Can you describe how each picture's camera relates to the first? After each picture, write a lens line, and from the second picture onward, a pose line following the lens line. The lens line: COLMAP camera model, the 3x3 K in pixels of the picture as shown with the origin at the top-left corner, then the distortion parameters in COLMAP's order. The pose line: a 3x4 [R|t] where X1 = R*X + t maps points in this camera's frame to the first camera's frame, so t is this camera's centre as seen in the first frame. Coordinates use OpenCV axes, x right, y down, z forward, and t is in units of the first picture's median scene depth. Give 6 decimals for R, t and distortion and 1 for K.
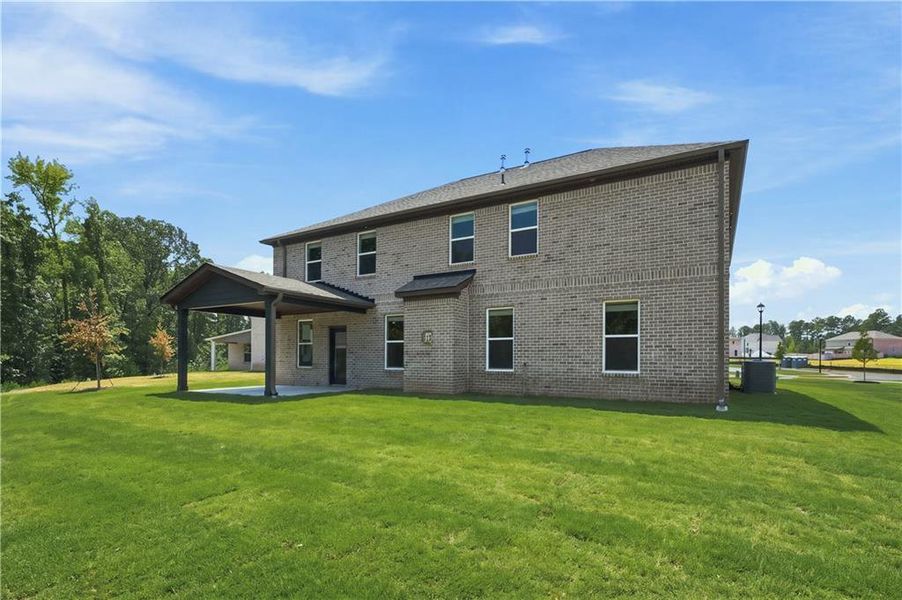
lens RADIAL K [[397.2, 0, 445.3], [0, 397.2, 352.0], [0, 0, 1]] dist [0.020901, 0.000051]
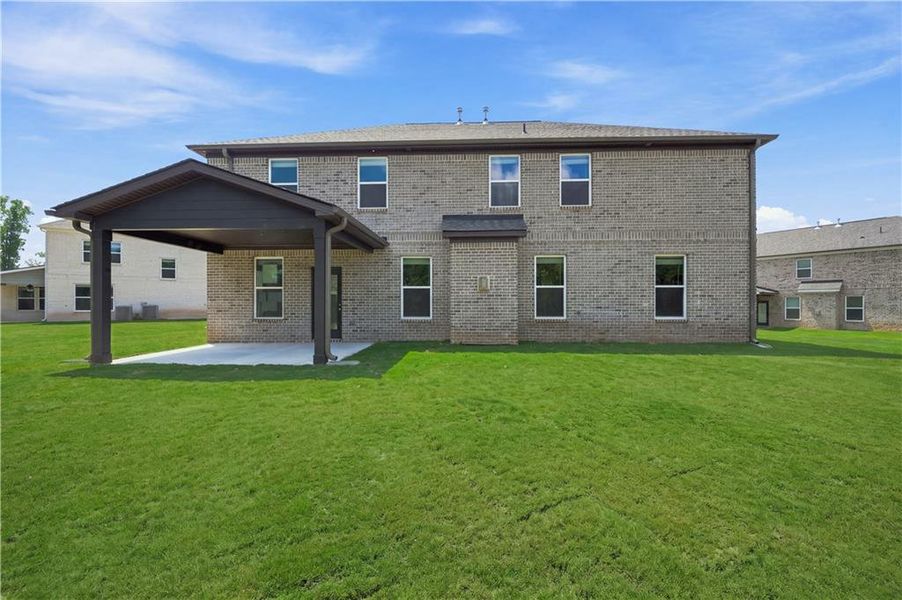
lens RADIAL K [[375.6, 0, 451.0], [0, 375.6, 300.0], [0, 0, 1]] dist [0.001090, -0.000135]
pose [[0.900003, 0.005601, 0.435848, -0.446696], [-0.004649, 0.999984, -0.003251, 0.004085], [-0.435859, 0.000900, 0.900014, 0.234300]]
